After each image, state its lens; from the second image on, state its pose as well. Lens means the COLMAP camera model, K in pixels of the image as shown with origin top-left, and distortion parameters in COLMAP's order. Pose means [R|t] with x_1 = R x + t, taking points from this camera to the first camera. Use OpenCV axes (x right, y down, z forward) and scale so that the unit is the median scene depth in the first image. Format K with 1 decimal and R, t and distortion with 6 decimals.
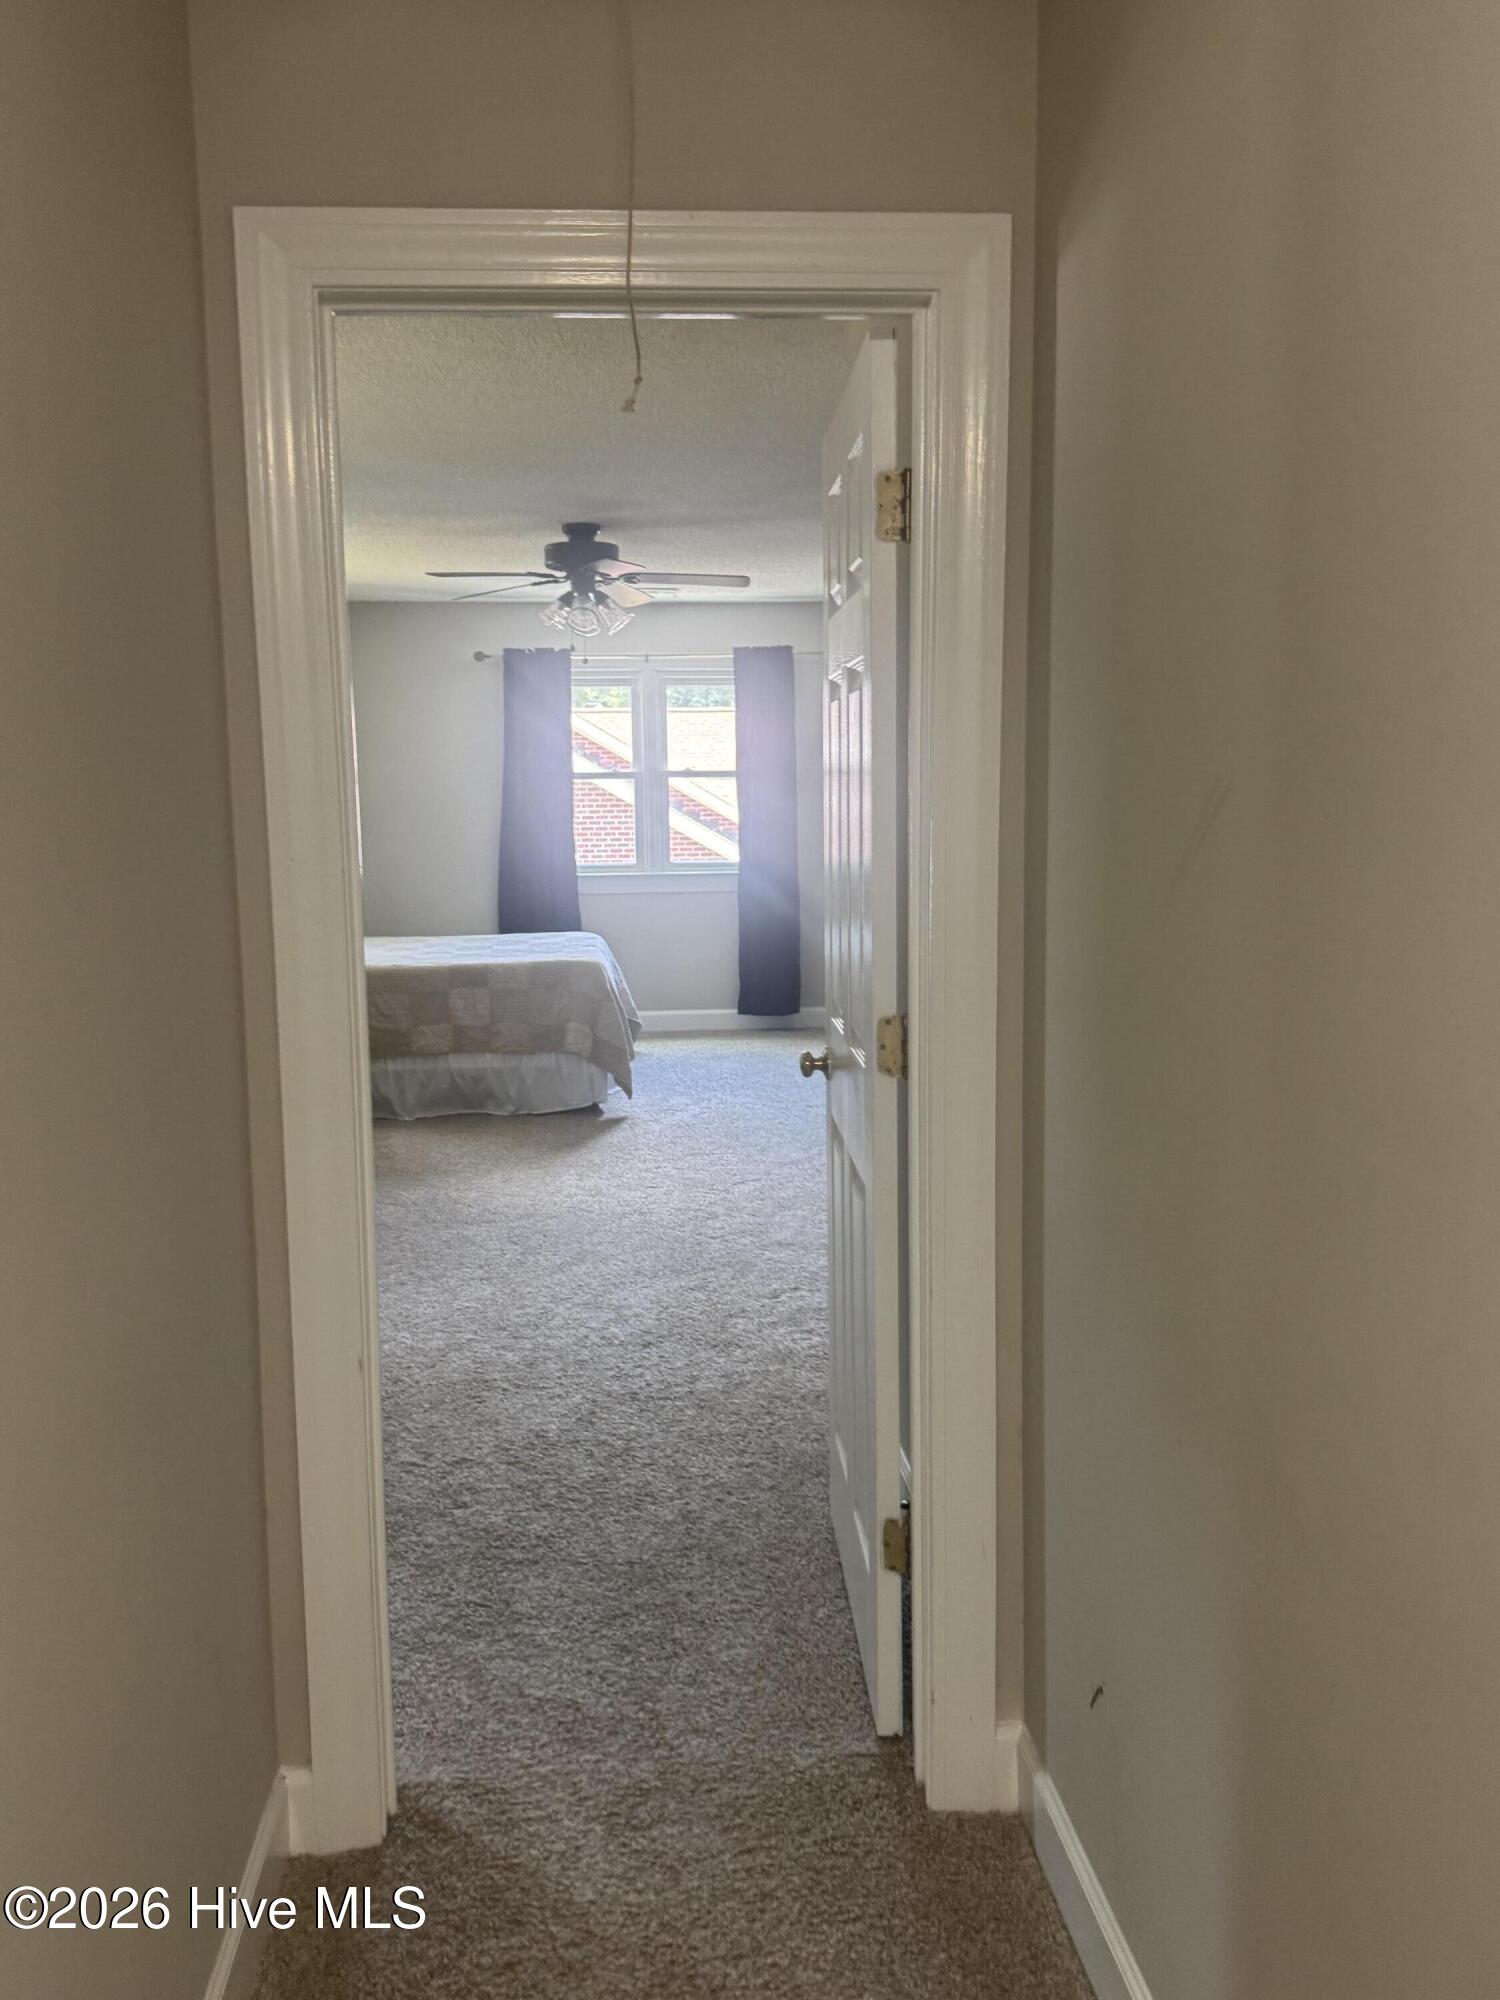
lens RADIAL K [[1641.9, 0, 701.8], [0, 1641.9, 994.8], [0, 0, 1]] dist [0.139502, -0.245296]
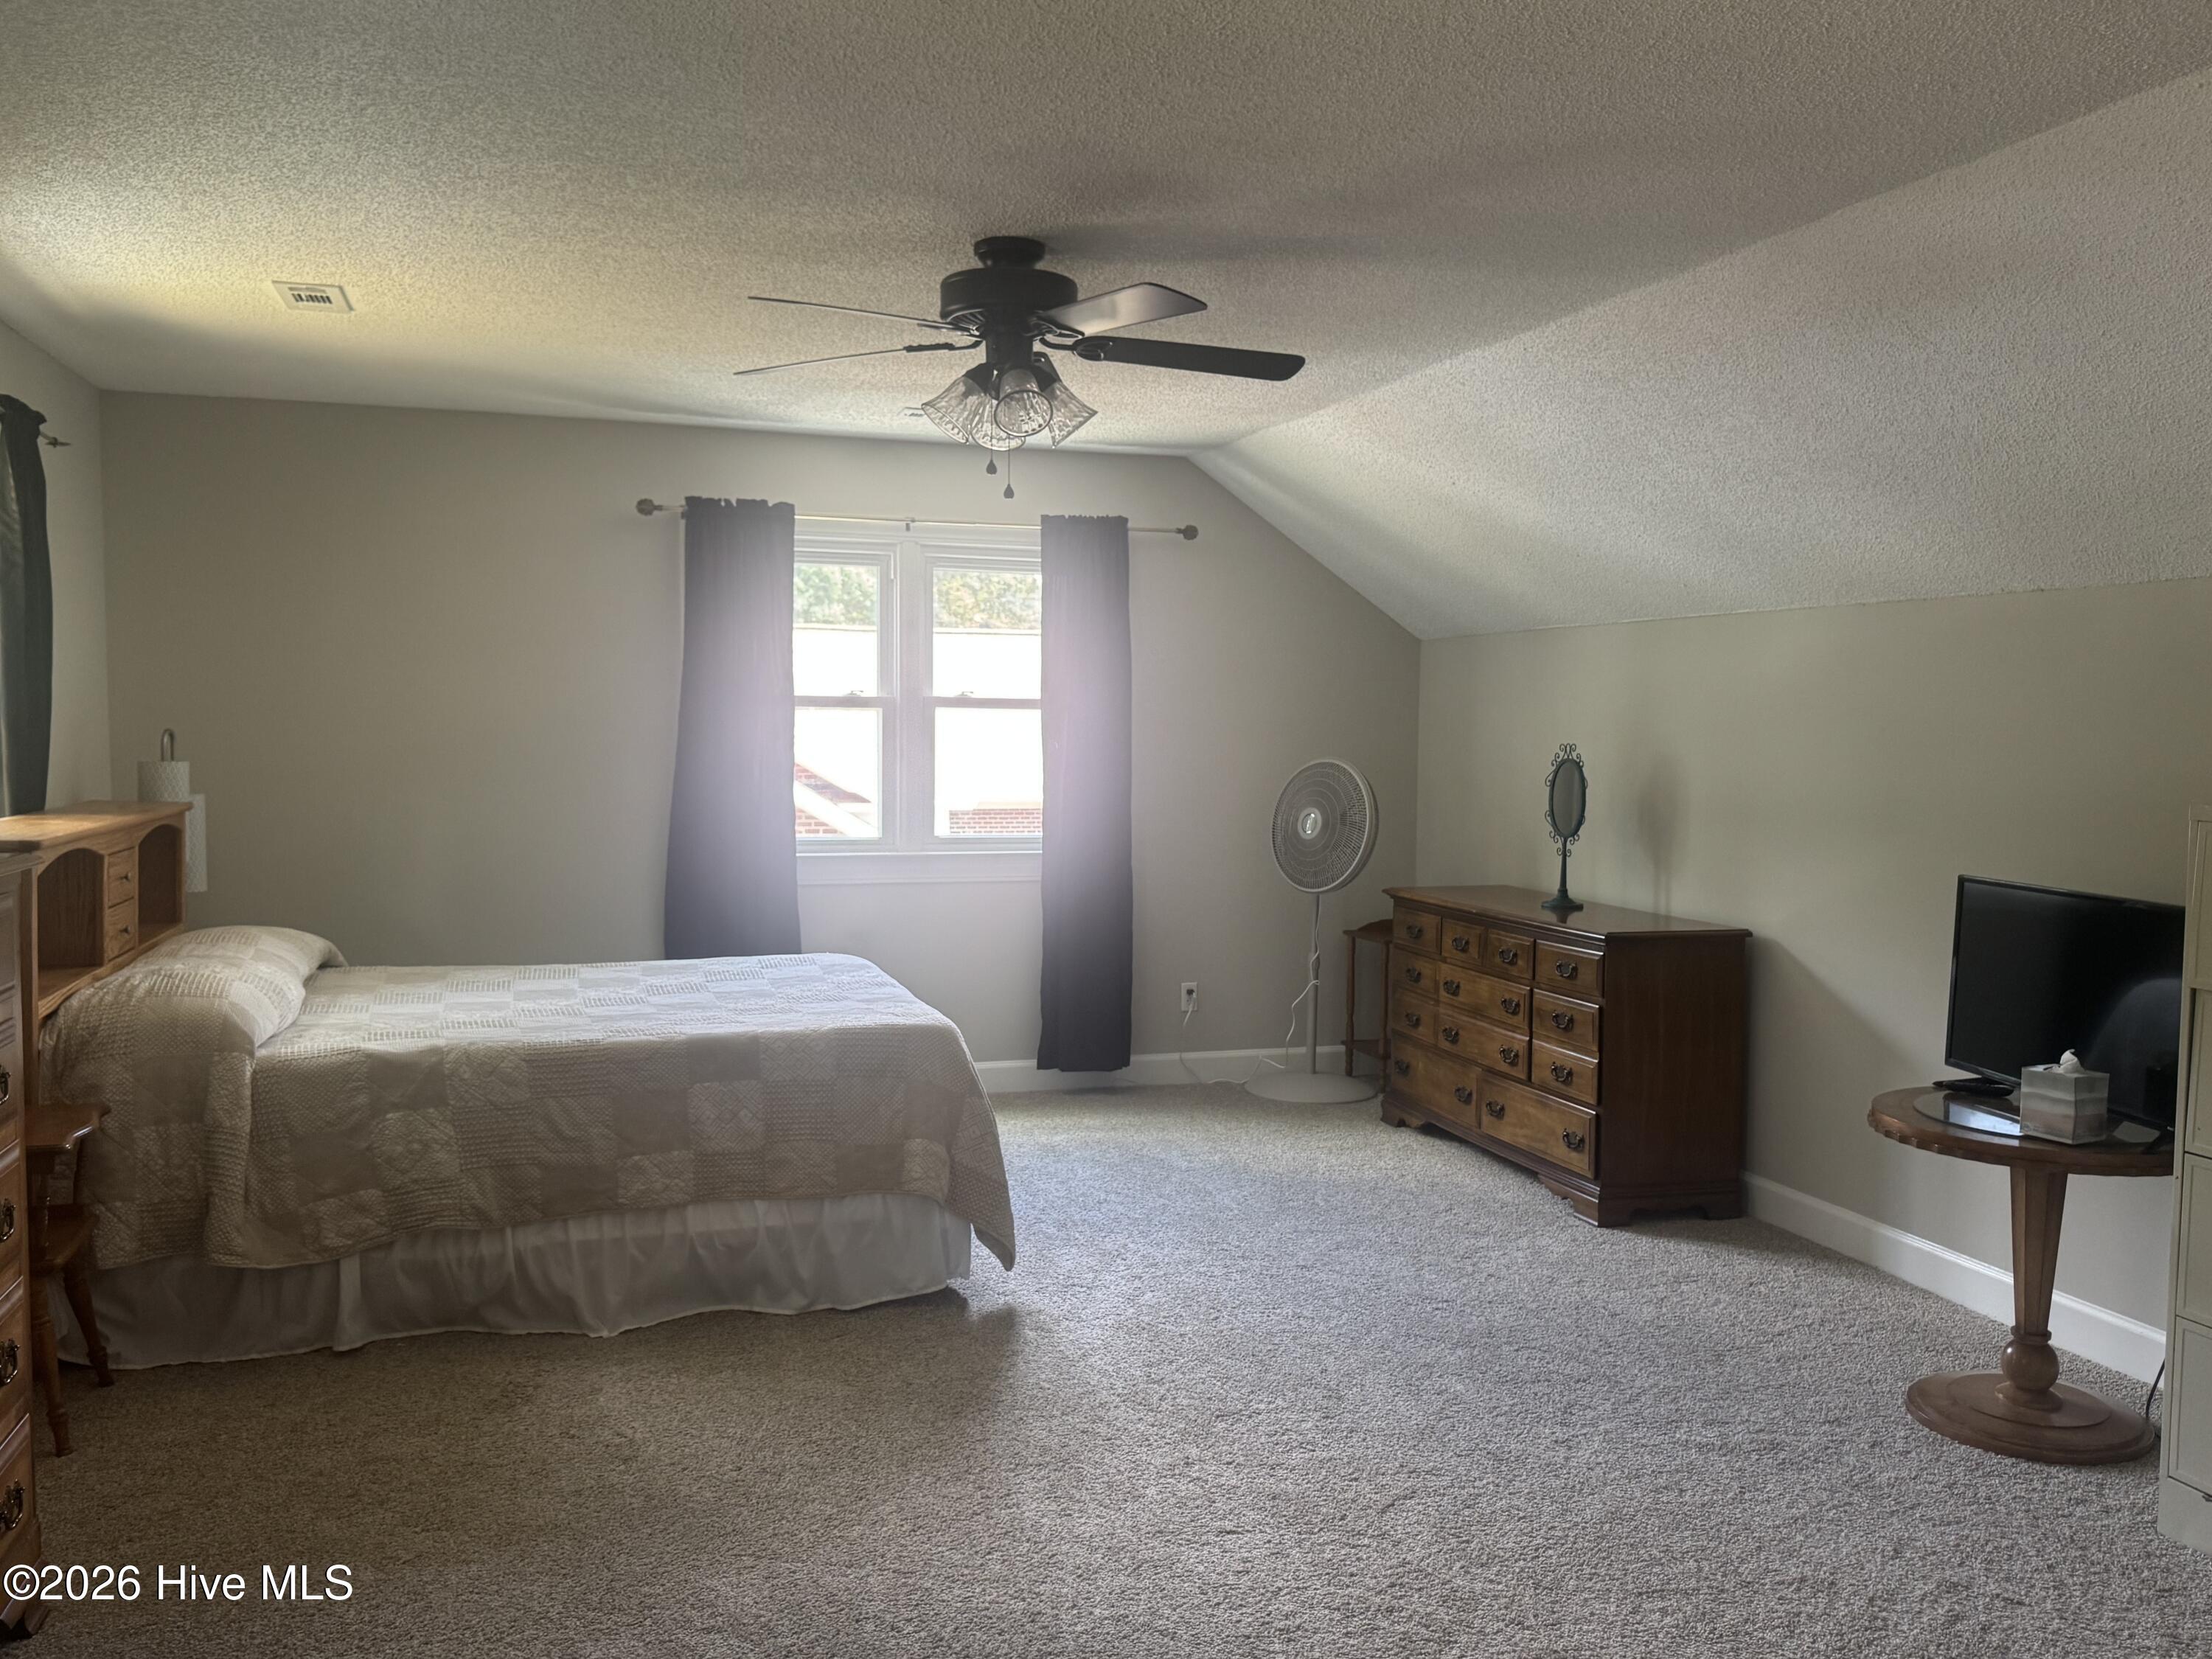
lens RADIAL K [[1816.0, 0, 1097.9], [0, 1816.0, 837.7], [0, 0, 1]] dist [0.139502, -0.245296]
pose [[0.974001, 0.010351, 0.226308, -0.158283], [0.003885, 0.998046, -0.062368, -0.045757], [-0.226512, 0.061626, 0.972057, 0.375644]]
